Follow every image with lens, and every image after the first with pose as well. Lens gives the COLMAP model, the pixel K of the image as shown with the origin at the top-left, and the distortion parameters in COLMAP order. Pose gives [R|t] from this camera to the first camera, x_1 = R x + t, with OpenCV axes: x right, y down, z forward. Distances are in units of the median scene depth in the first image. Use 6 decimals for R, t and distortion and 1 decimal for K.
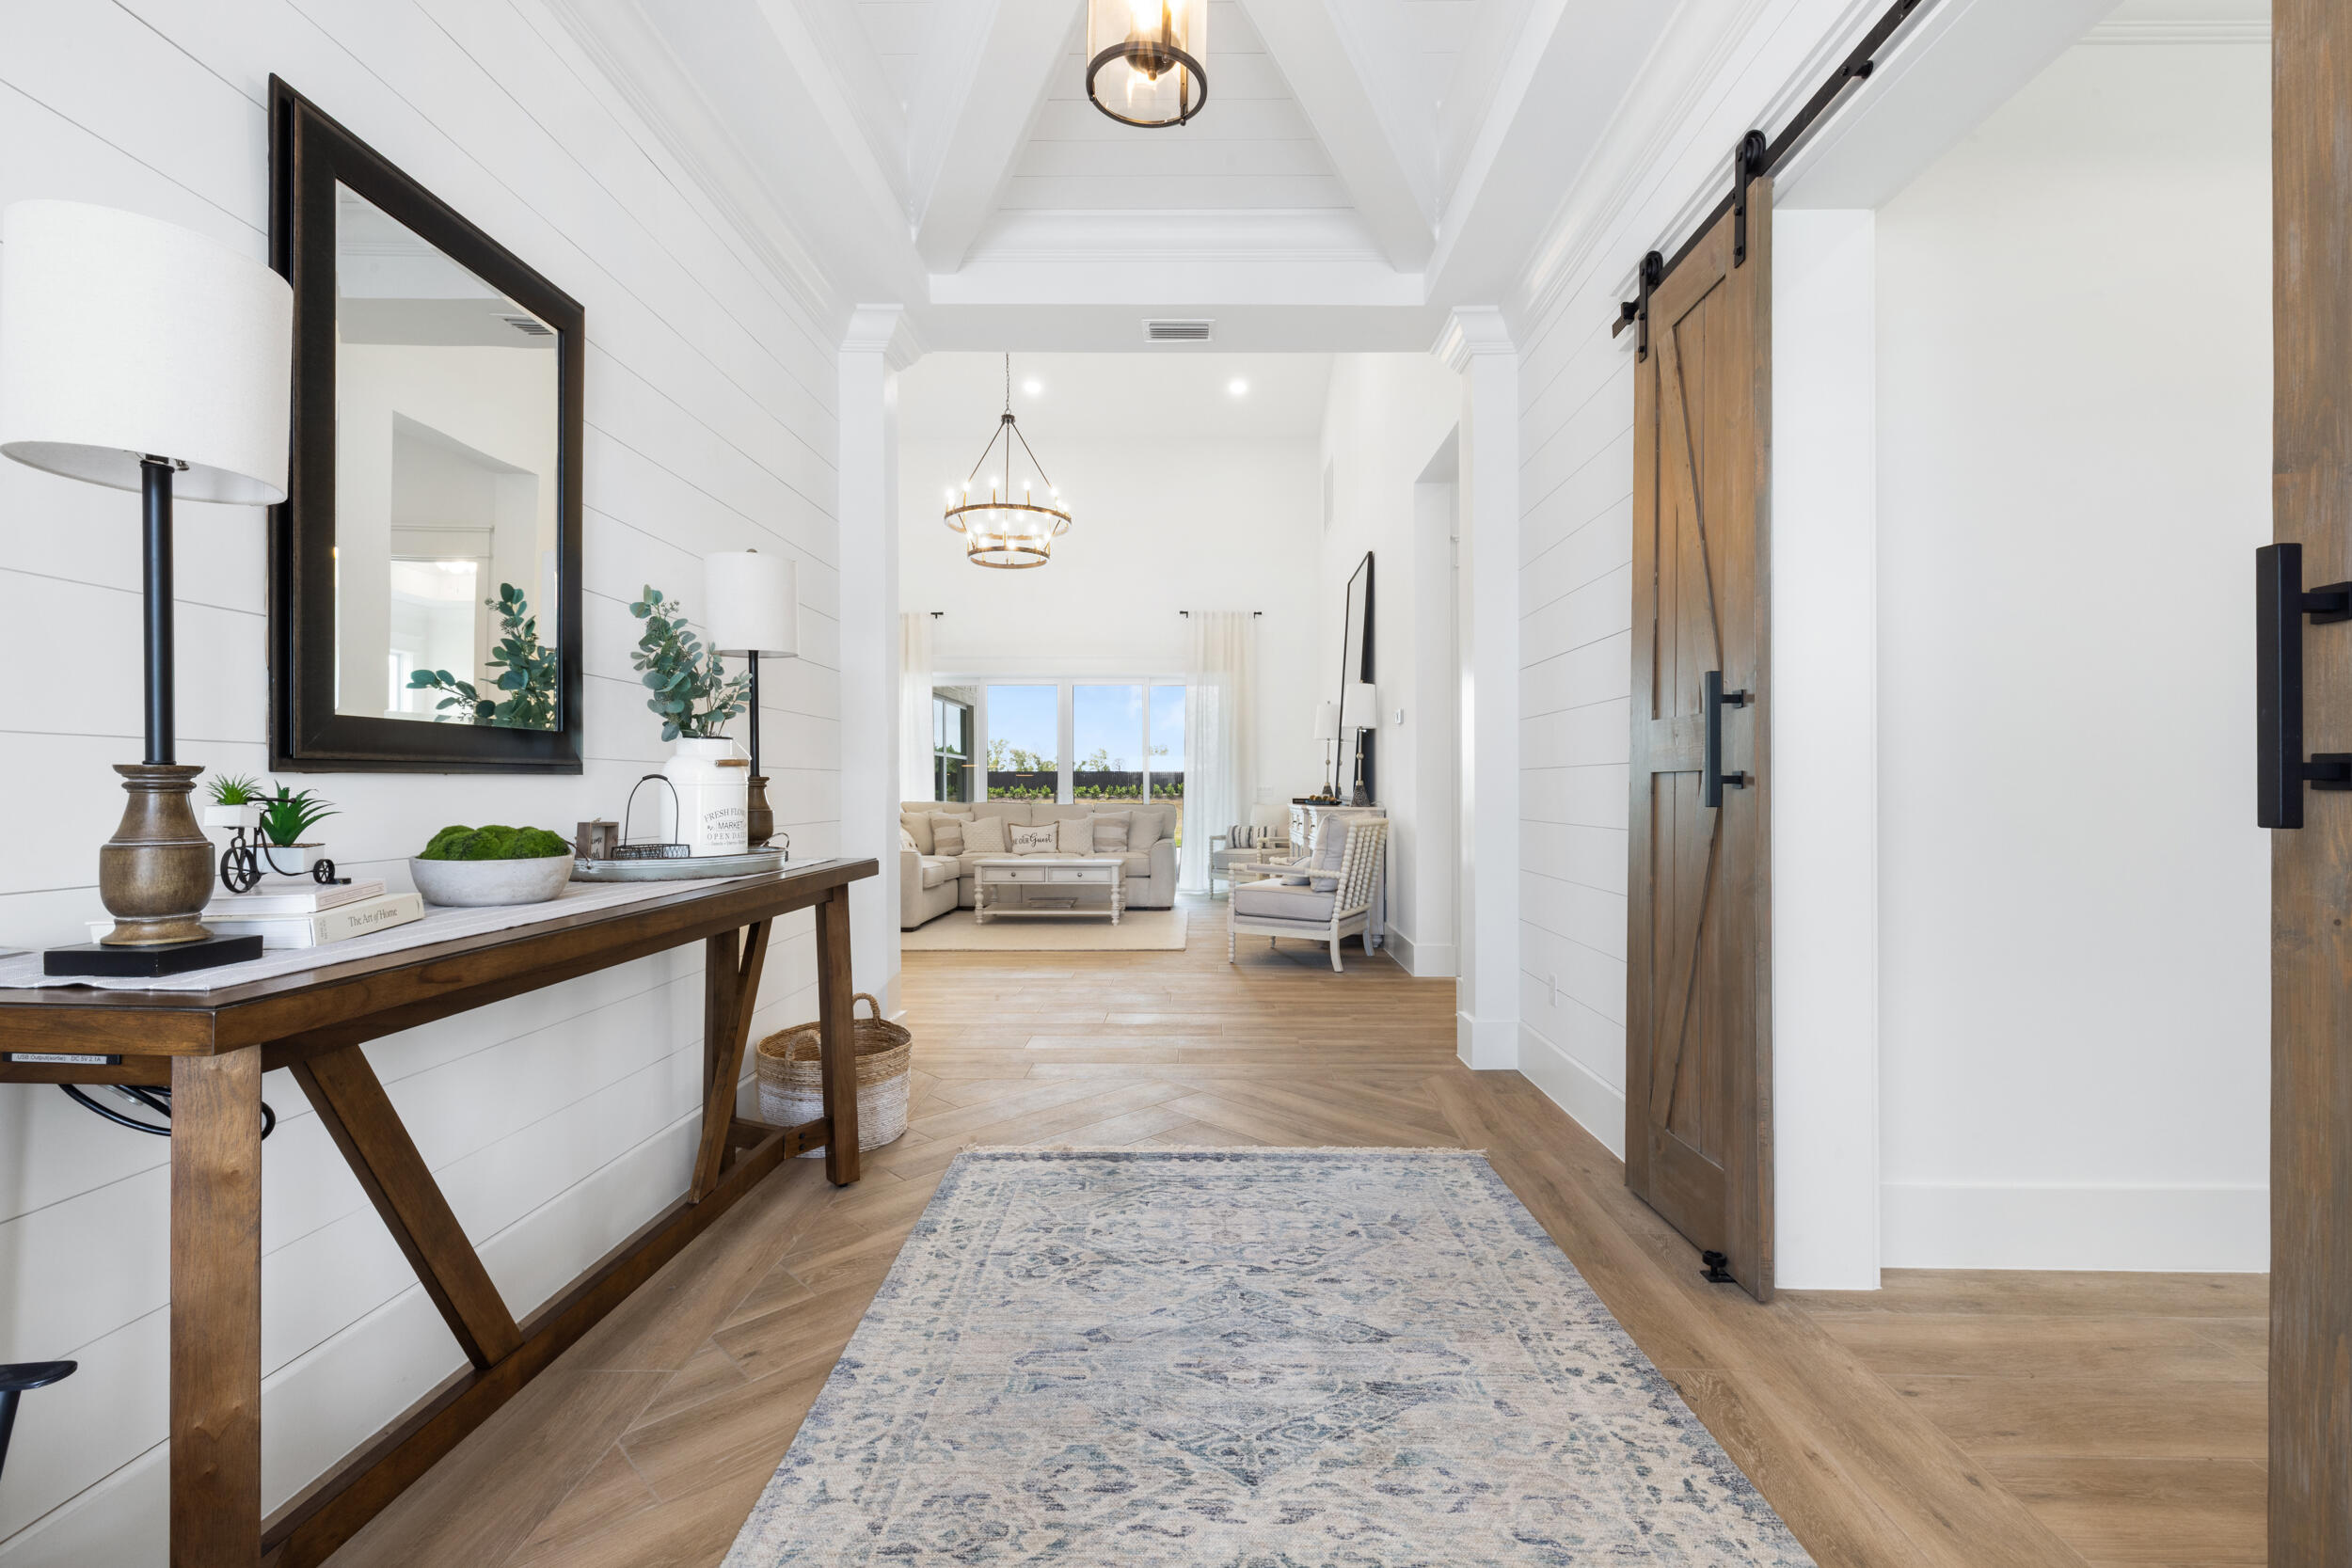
lens RADIAL K [[1013.9, 0, 1199.2], [0, 1013.9, 787.4], [0, 0, 1]] dist [0.004243, -0.000671]
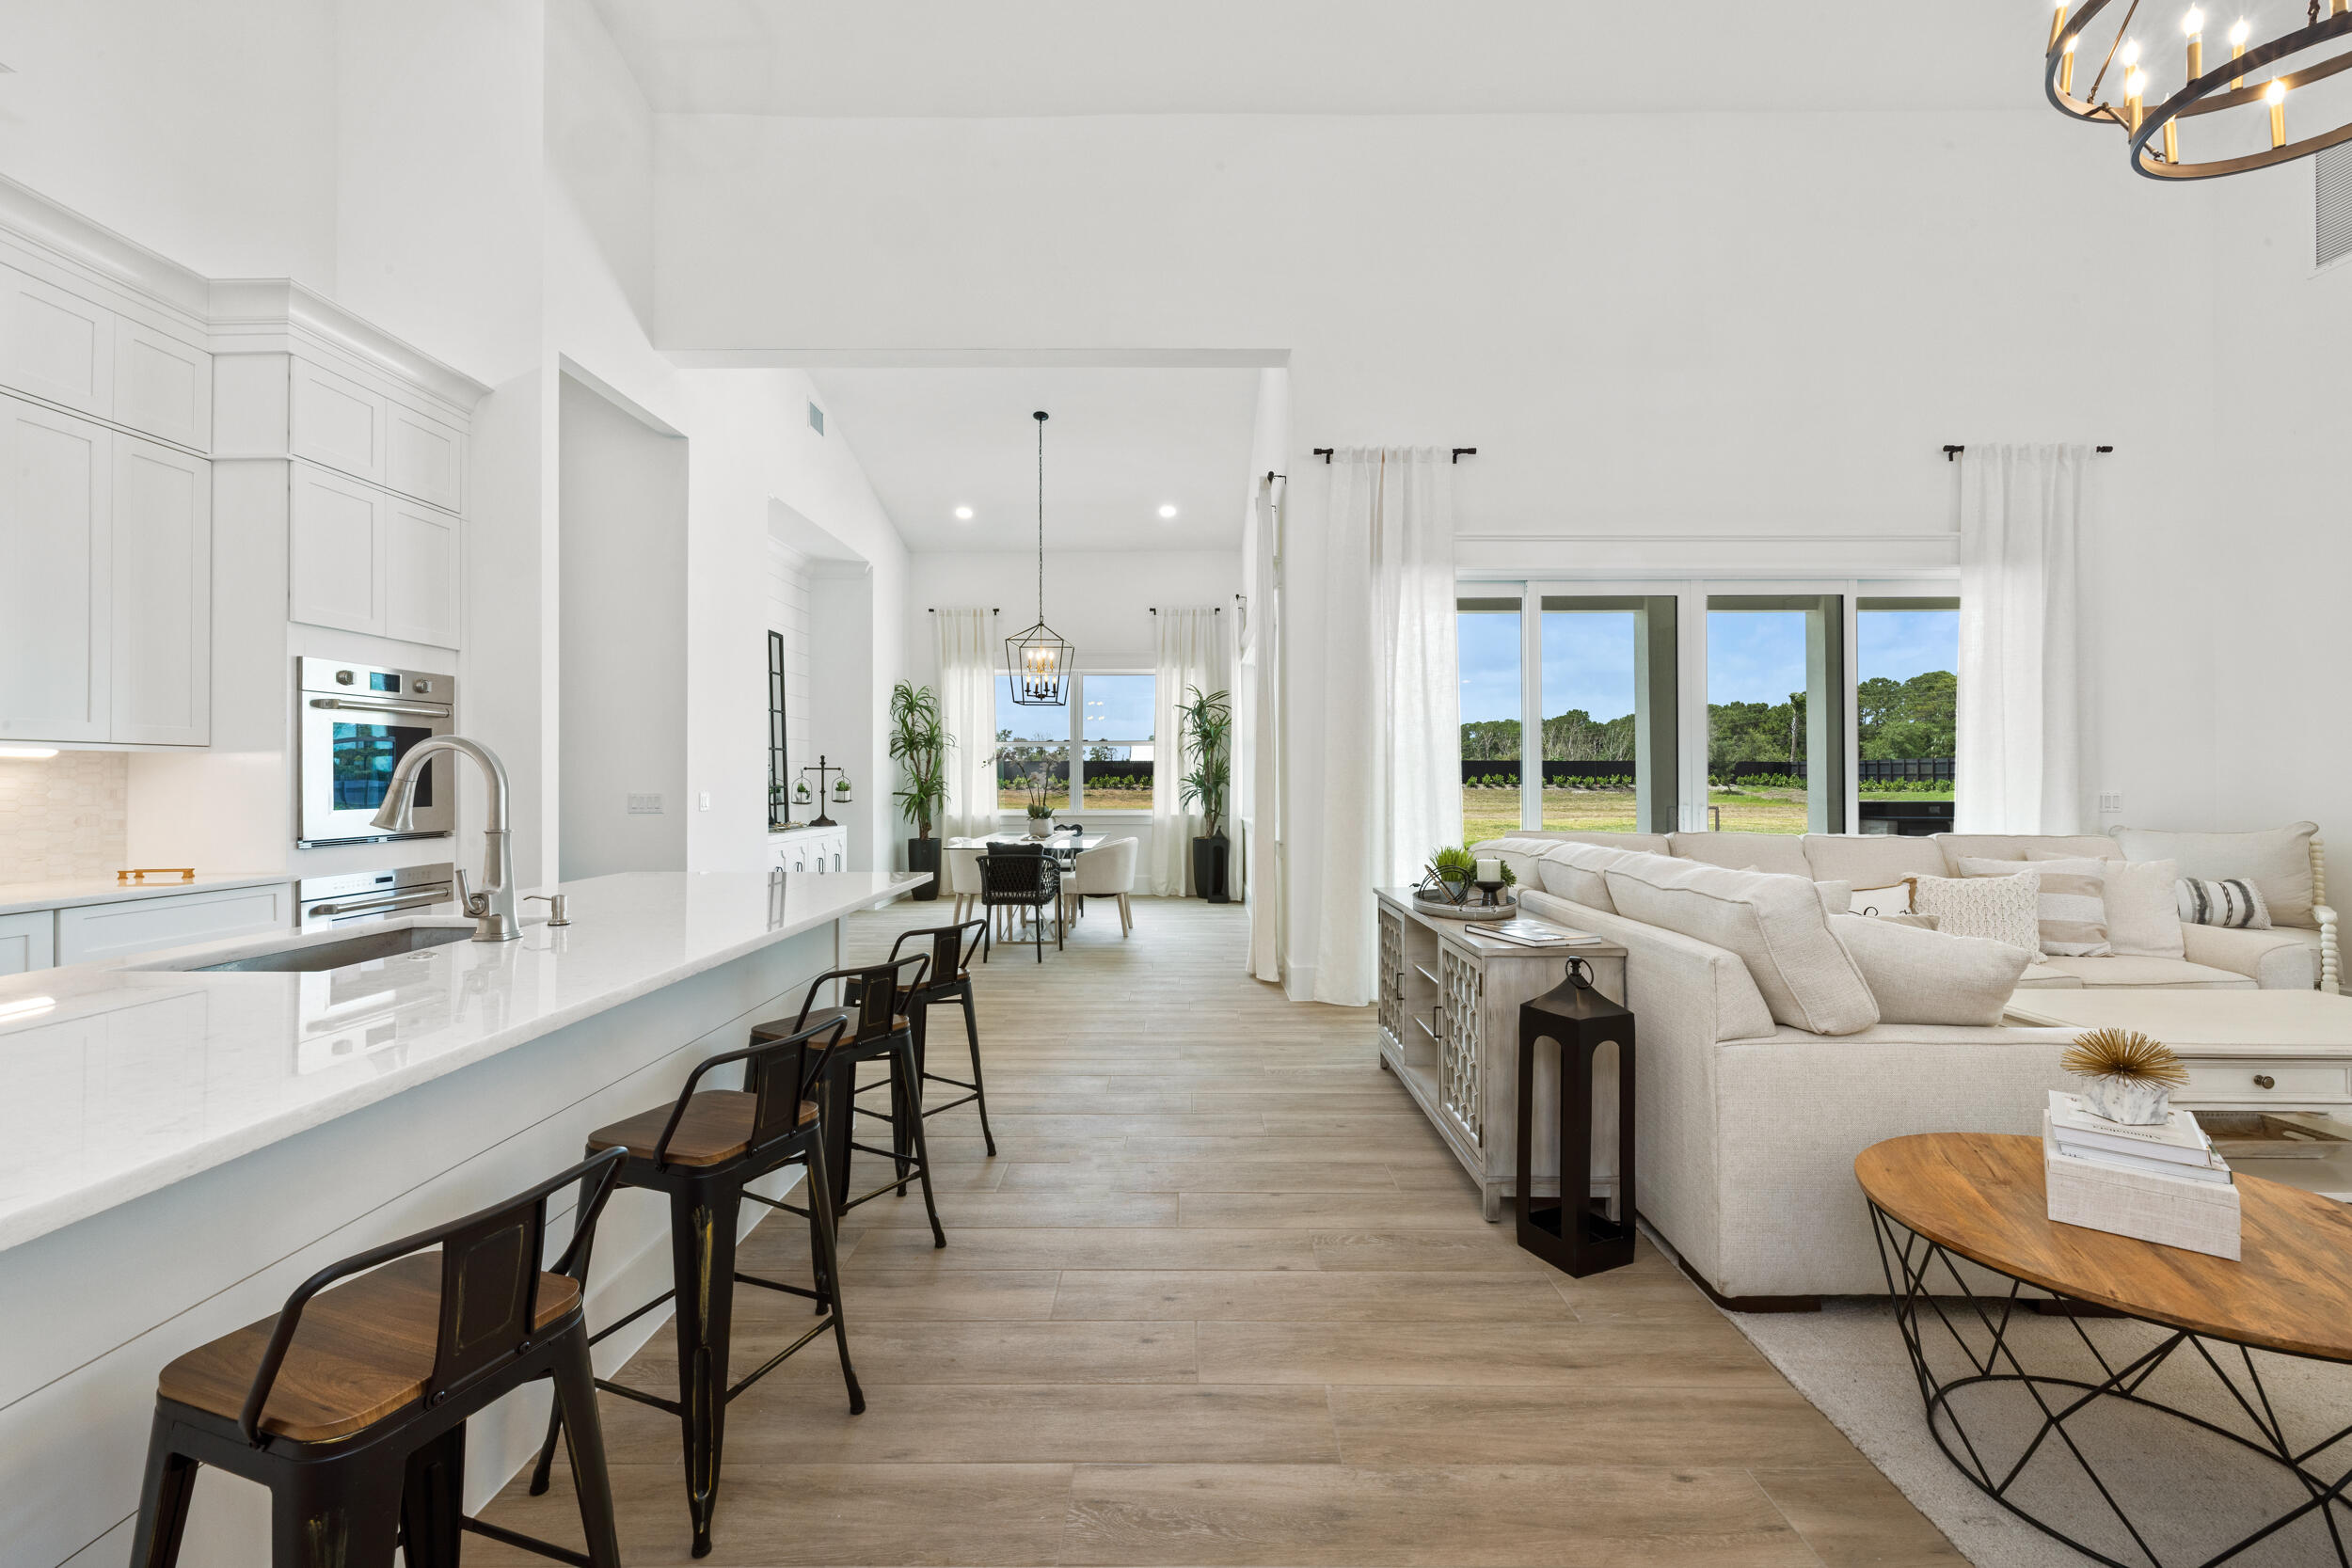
lens RADIAL K [[990.4, 0, 1187.9], [0, 990.4, 766.0], [0, 0, 1]] dist [-0.001867, 0.000400]
pose [[0.999996, 0.000649, 0.002699, -0.482084], [-0.000620, 0.999941, -0.010828, -0.010711], [-0.002706, 0.010827, 0.999938, 0.616834]]
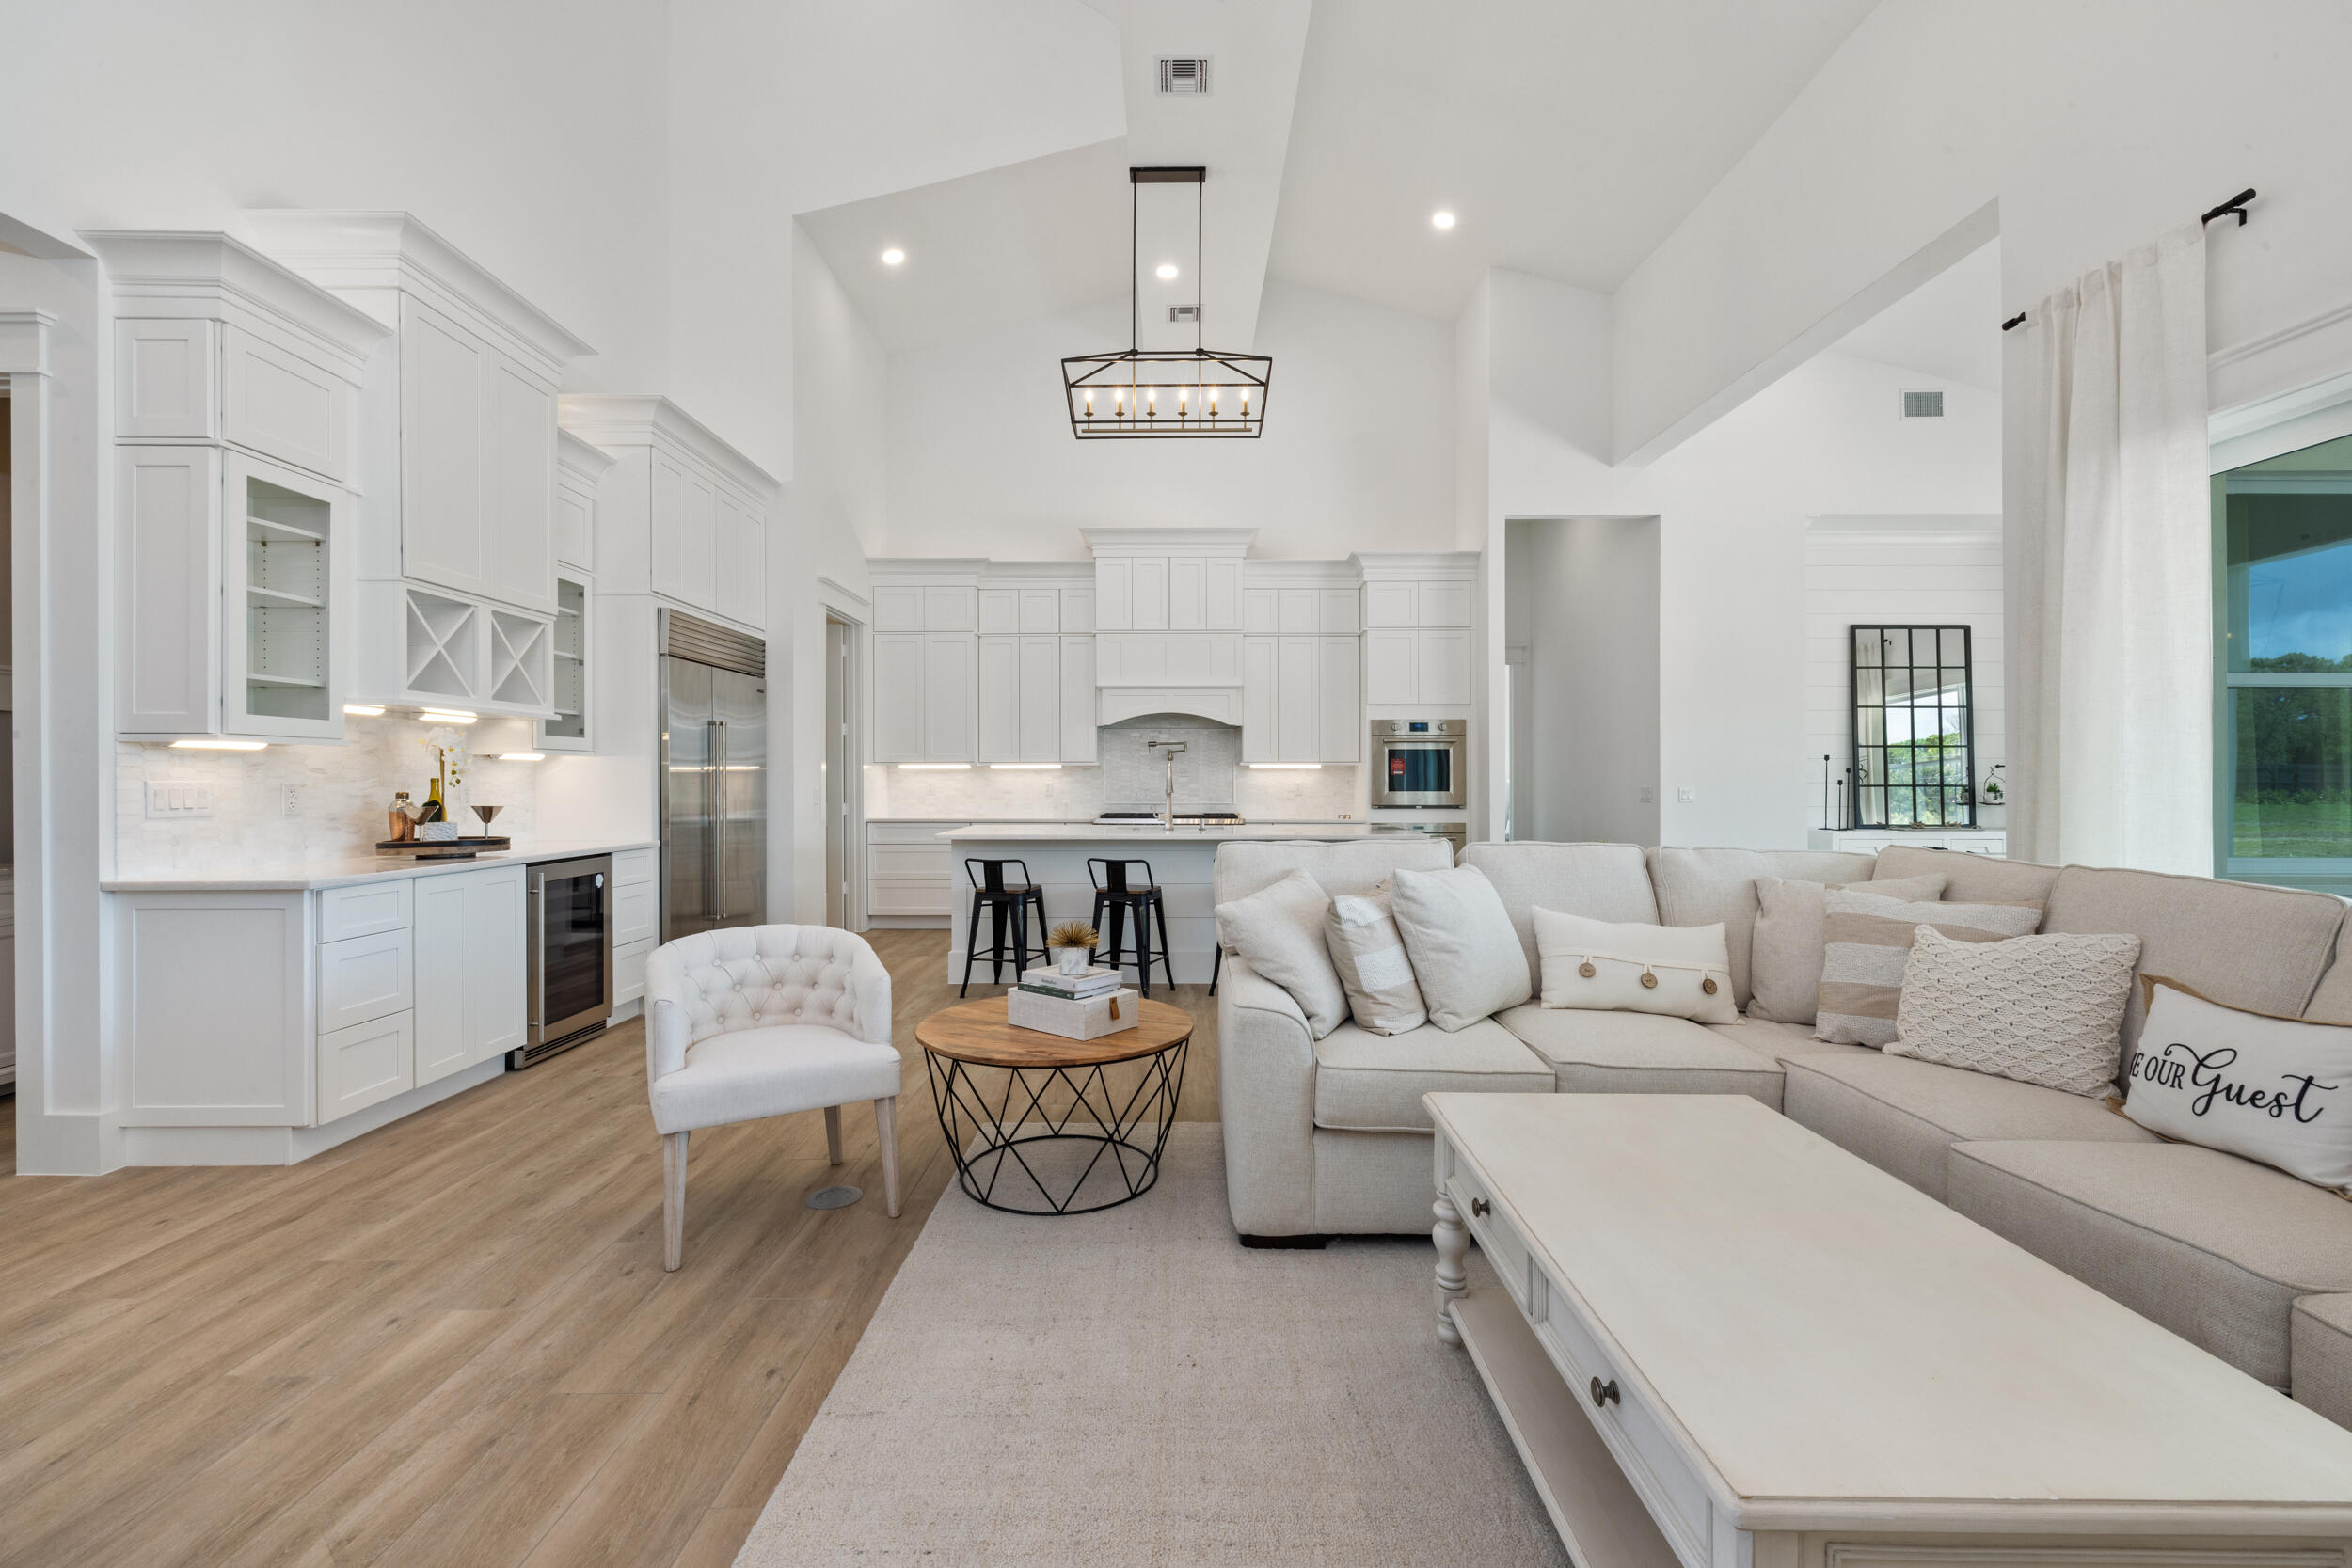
lens RADIAL K [[990.4, 0, 1169.5], [0, 990.4, 773.2], [0, 0, 1]] dist [-0.001867, 0.000400]
pose [[-0.002975, -0.005092, -0.999983, 0.033542], [0.000652, 0.999987, -0.005094, -0.008056], [0.999995, -0.000667, -0.002972, 0.847085]]
